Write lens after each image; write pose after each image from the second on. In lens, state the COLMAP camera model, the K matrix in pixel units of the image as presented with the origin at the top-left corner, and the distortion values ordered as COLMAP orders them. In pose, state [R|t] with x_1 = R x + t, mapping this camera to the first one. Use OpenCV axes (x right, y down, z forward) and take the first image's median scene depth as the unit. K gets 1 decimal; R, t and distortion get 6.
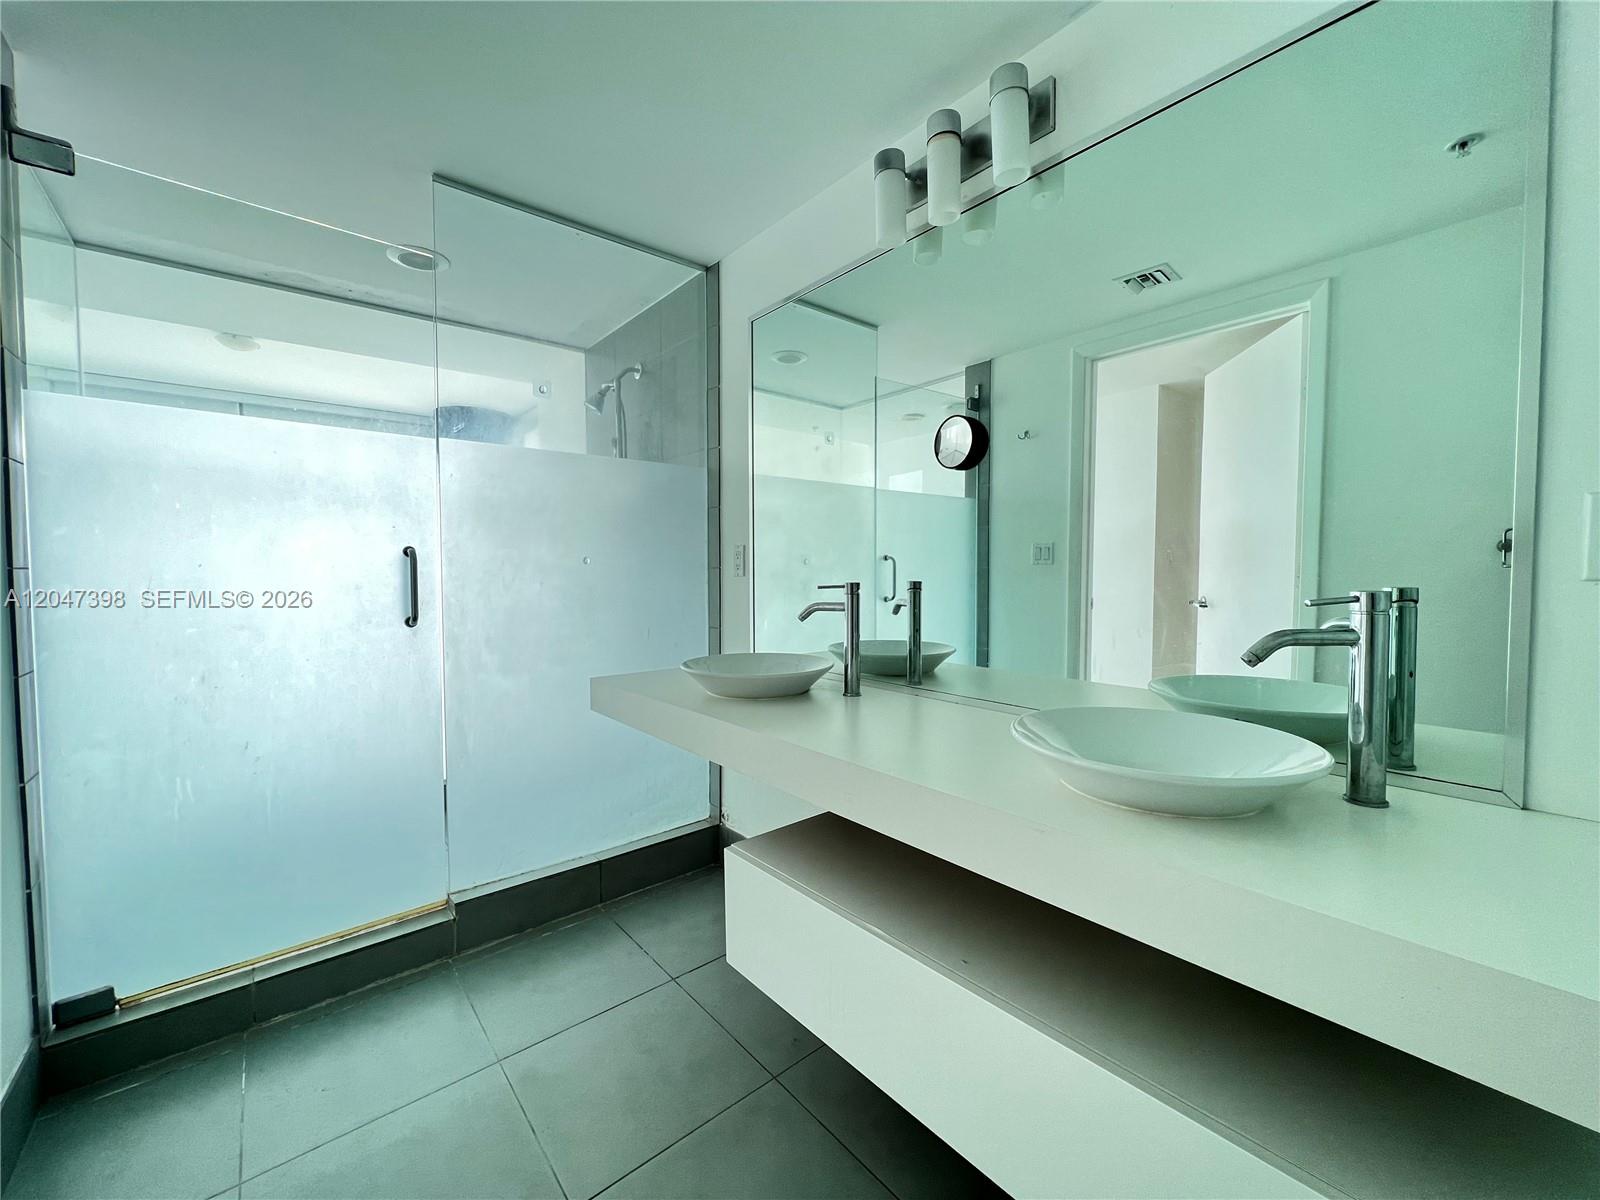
lens RADIAL K [[643.8, 0, 798.4], [0, 643.8, 593.6], [0, 0, 1]] dist [-0.003503, 0.000827]
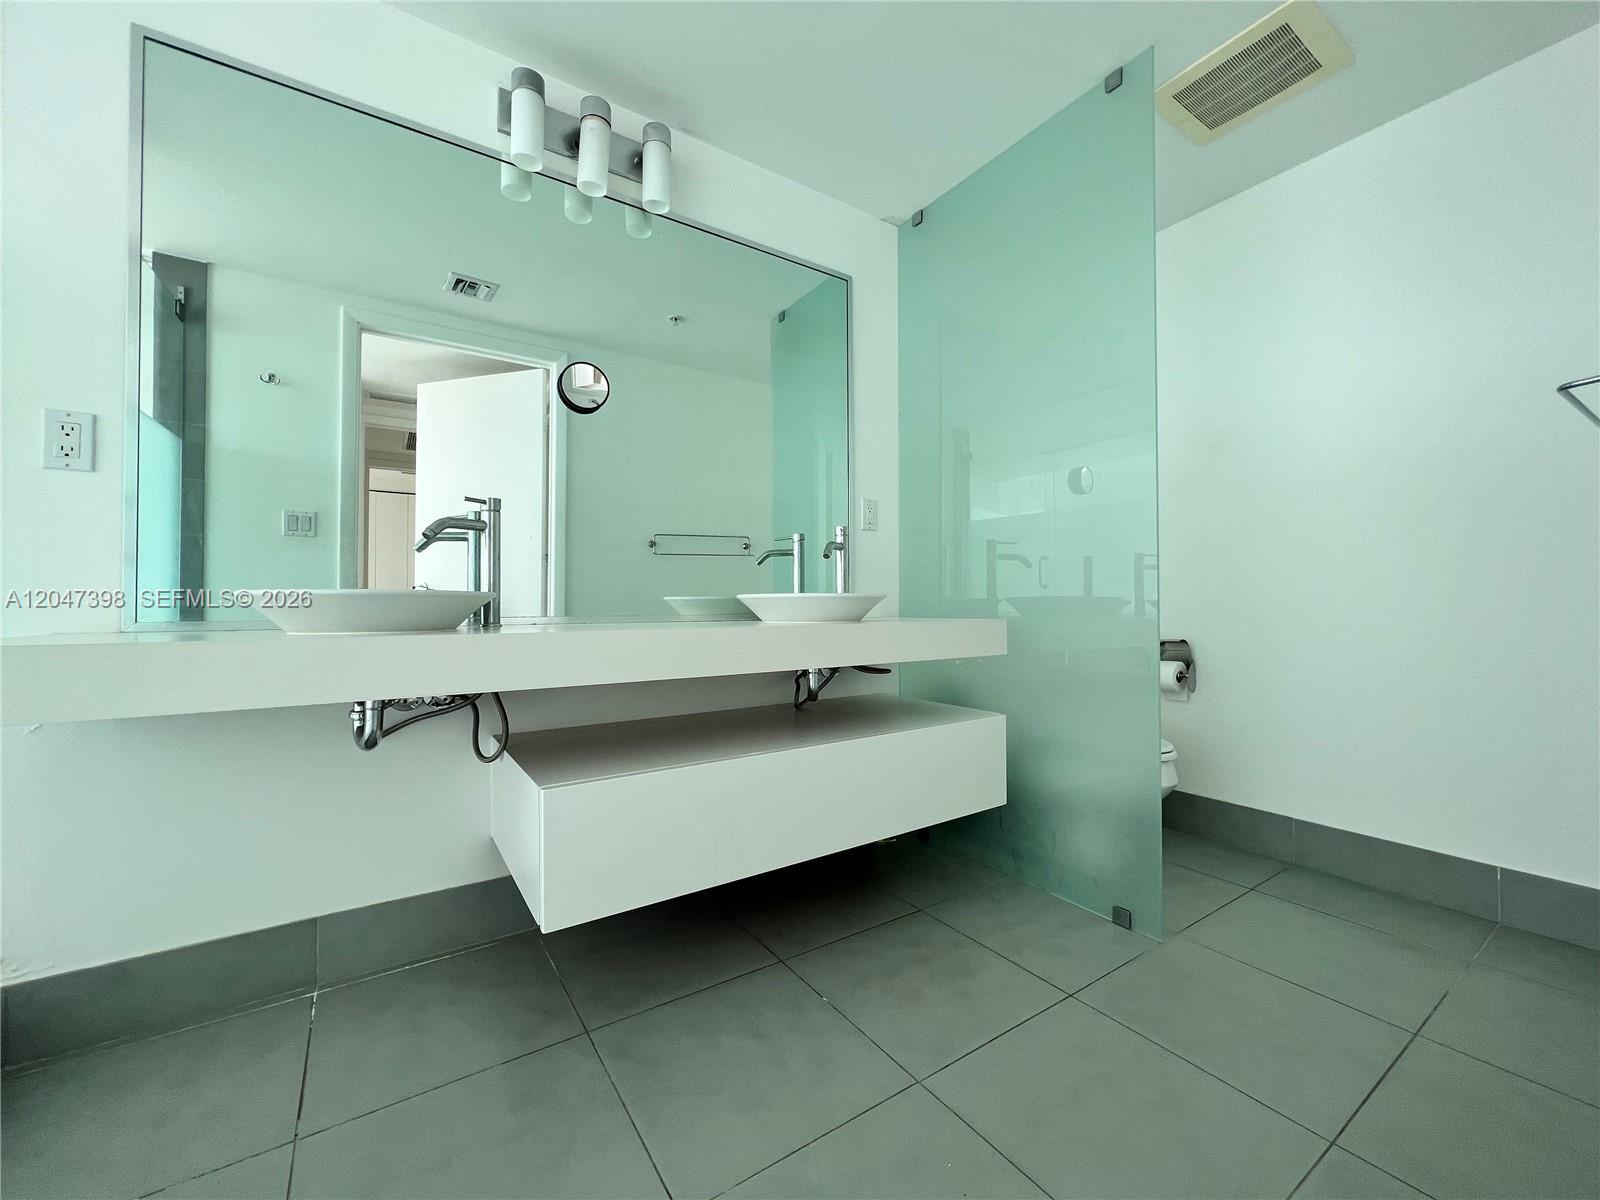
lens RADIAL K [[643.8, 0, 798.4], [0, 643.8, 593.6], [0, 0, 1]] dist [-0.003503, 0.000827]
pose [[0.105811, 0.024144, 0.994093, -0.492092], [0.044575, 0.998585, -0.028998, 0.105244], [-0.993387, 0.047380, 0.104585, 0.325259]]
